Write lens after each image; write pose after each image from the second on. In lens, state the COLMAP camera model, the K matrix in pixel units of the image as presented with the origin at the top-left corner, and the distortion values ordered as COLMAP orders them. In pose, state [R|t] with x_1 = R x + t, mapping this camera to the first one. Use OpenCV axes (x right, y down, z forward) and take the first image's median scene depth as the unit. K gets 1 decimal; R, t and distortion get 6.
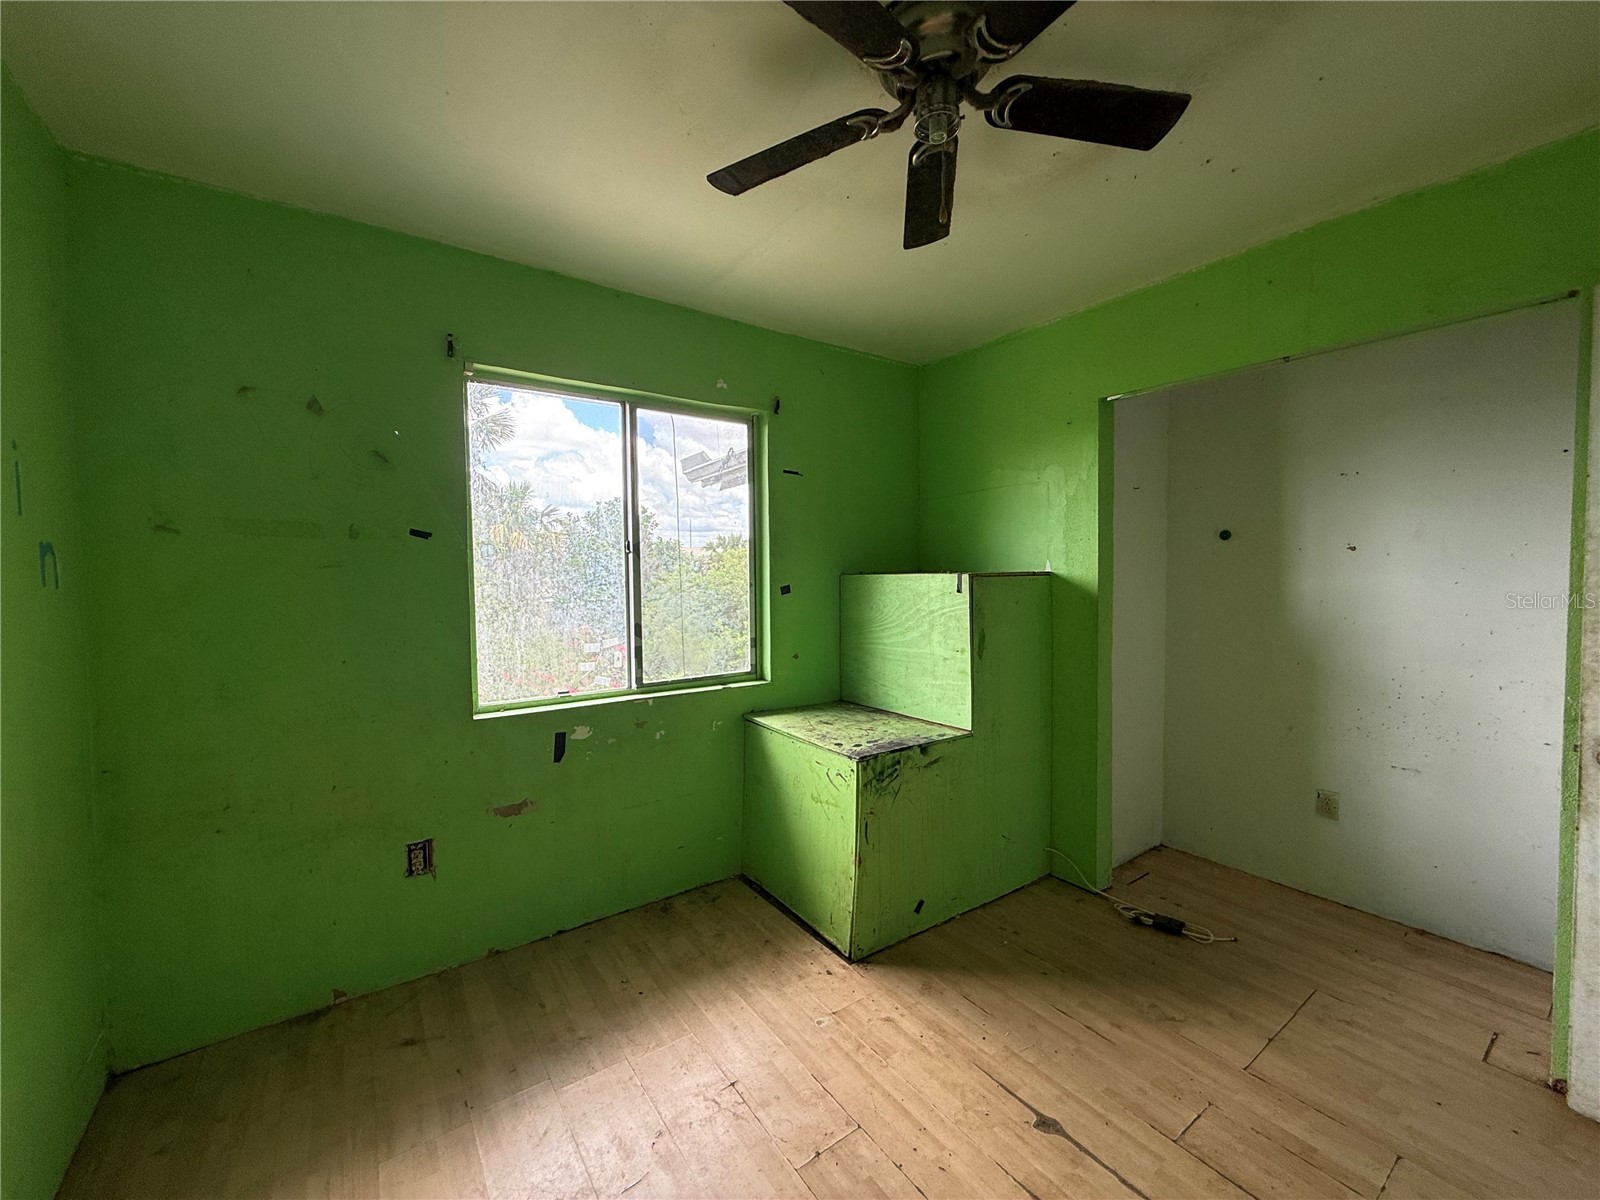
lens RADIAL K [[639.5, 0, 800.0], [0, 639.5, 595.0], [0, 0, 1]] dist [-0.001006, 0.000554]
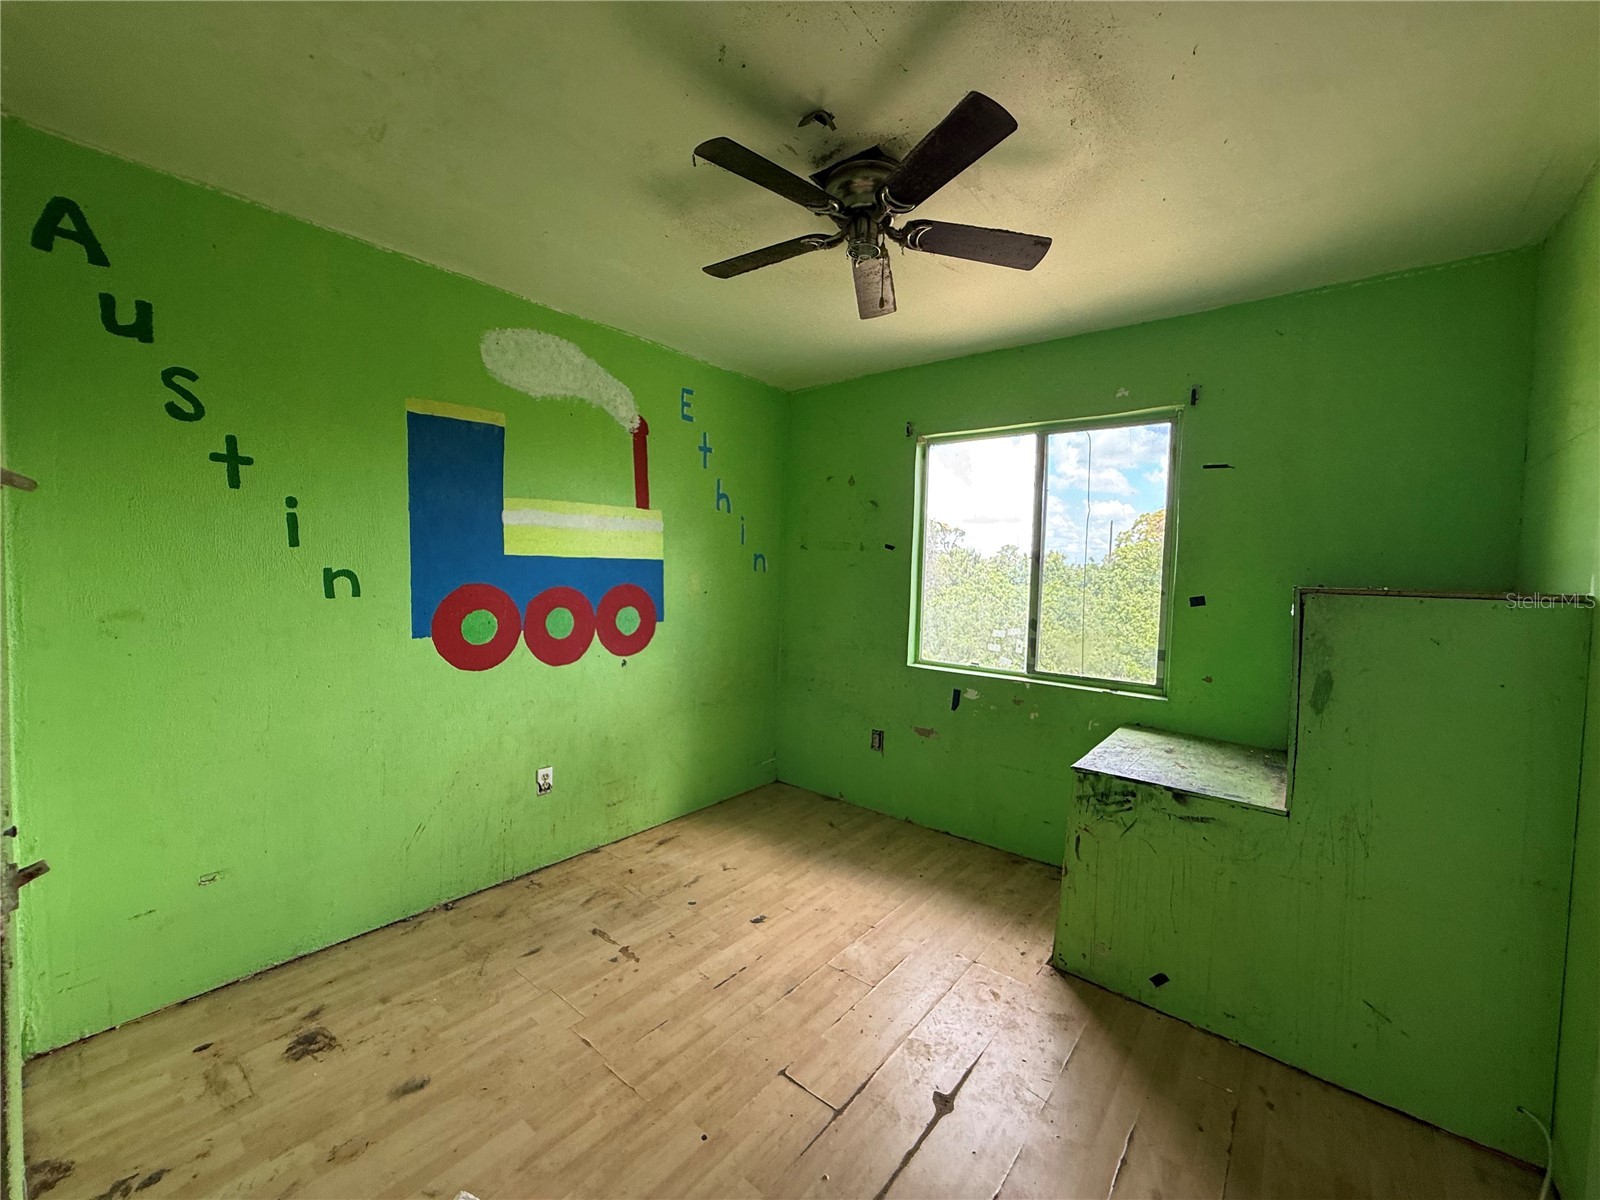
lens RADIAL K [[639.5, 0, 791.1], [0, 639.5, 593.4], [0, 0, 1]] dist [-0.001006, 0.000554]
pose [[0.257759, 0.051605, -0.964830, 0.845383], [-0.069449, 0.996979, 0.034771, -0.013505], [0.963710, 0.058044, 0.260564, 0.287179]]
